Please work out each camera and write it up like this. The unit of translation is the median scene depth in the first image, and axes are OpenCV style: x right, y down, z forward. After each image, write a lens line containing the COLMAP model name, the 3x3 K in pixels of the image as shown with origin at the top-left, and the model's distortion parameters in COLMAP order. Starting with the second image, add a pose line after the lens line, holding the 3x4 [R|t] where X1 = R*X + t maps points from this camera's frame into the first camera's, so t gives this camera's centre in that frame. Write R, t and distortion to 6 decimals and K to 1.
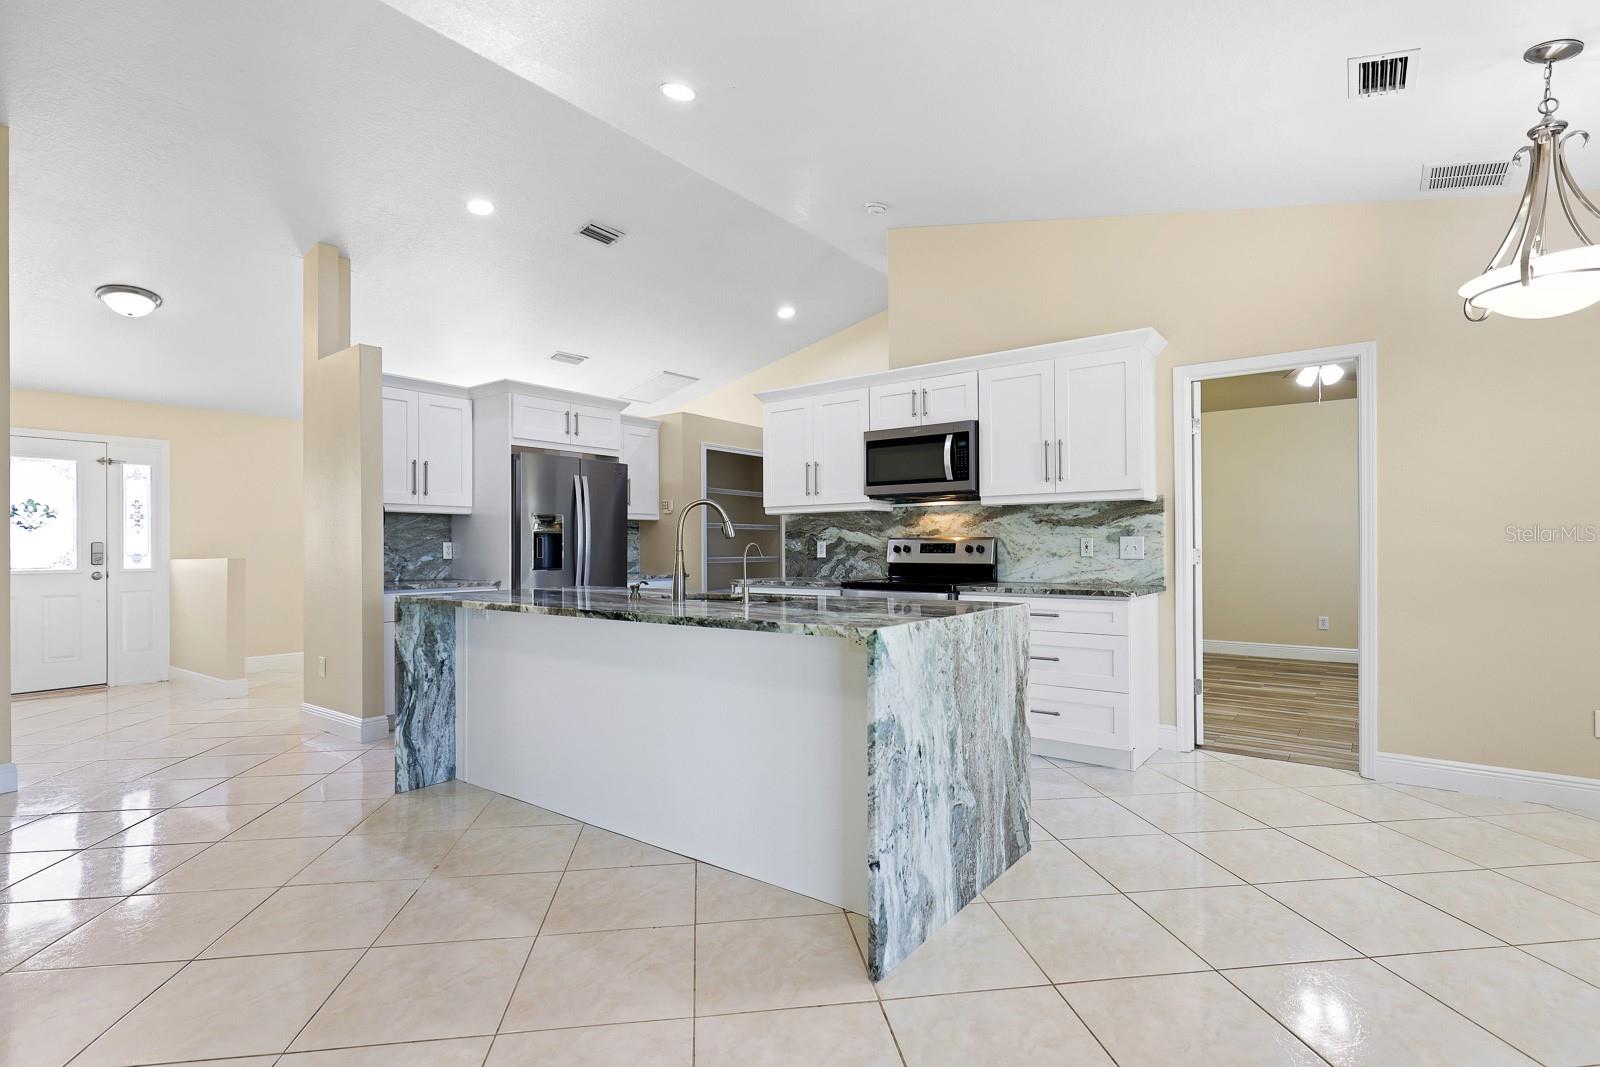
lens RADIAL K [[758.2, 0, 803.6], [0, 758.2, 543.4], [0, 0, 1]] dist [0.000712, -0.000077]
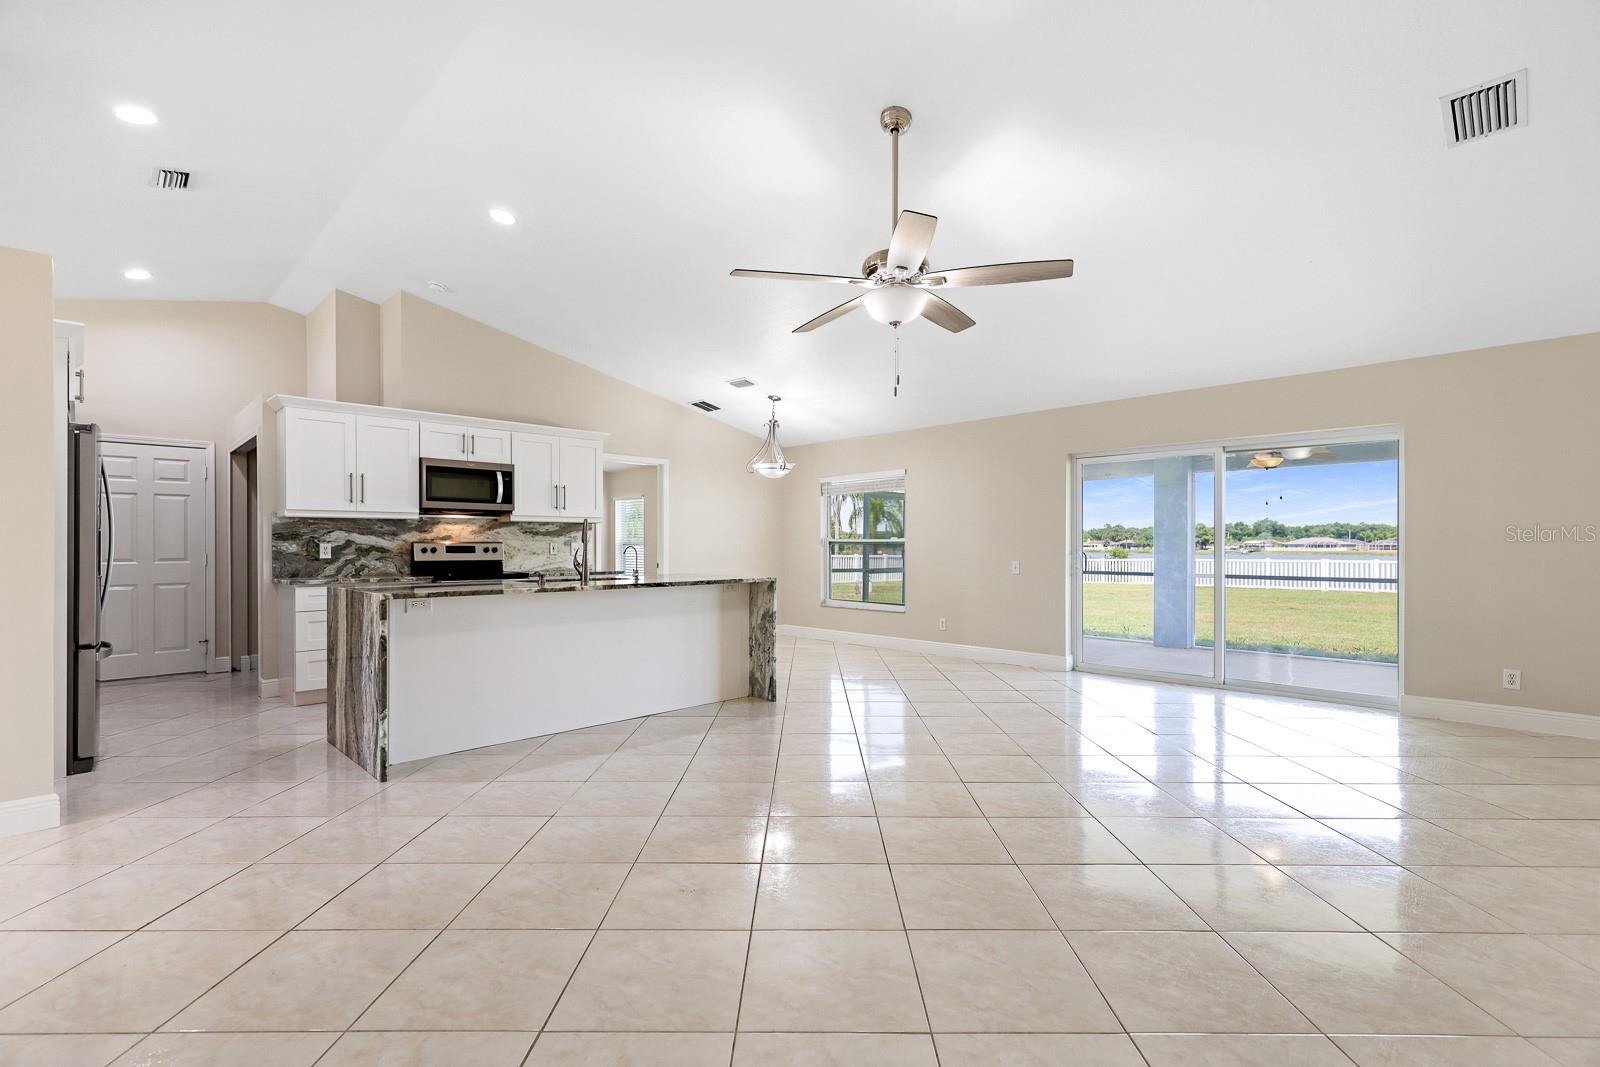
lens RADIAL K [[721.2, 0, 798.3], [0, 721.2, 546.8], [0, 0, 1]] dist [-0.000509, -0.000045]
pose [[0.149116, 0.004646, 0.988809, -1.049974], [-0.001283, 0.999989, -0.004505, 0.007033], [-0.988819, -0.000597, 0.149120, 0.208696]]
